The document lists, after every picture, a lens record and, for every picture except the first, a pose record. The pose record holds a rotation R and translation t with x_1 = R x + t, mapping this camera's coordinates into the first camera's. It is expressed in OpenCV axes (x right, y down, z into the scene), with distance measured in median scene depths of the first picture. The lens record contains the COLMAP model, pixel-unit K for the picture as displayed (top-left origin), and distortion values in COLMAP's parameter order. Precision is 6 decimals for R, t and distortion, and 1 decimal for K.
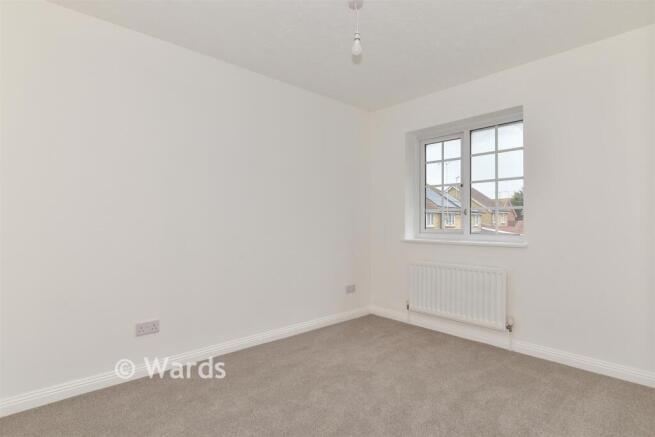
lens RADIAL K [[286.8, 0, 327.2], [0, 286.8, 223.6], [0, 0, 1]] dist [-0.000914, 0.000036]
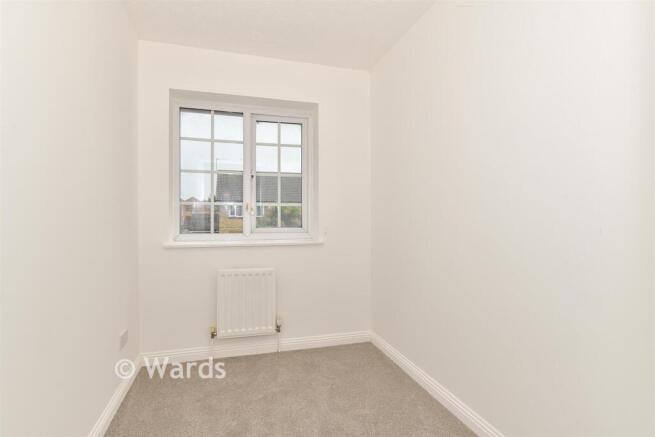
lens RADIAL K [[344.2, 0, 328.3], [0, 344.2, 219.3], [0, 0, 1]] dist [-0.003661, -0.000095]
pose [[0.492573, 0.011664, 0.870193, -0.293468], [-0.007027, 0.999931, -0.009426, 0.004486], [-0.870243, -0.001472, 0.492620, 0.282779]]
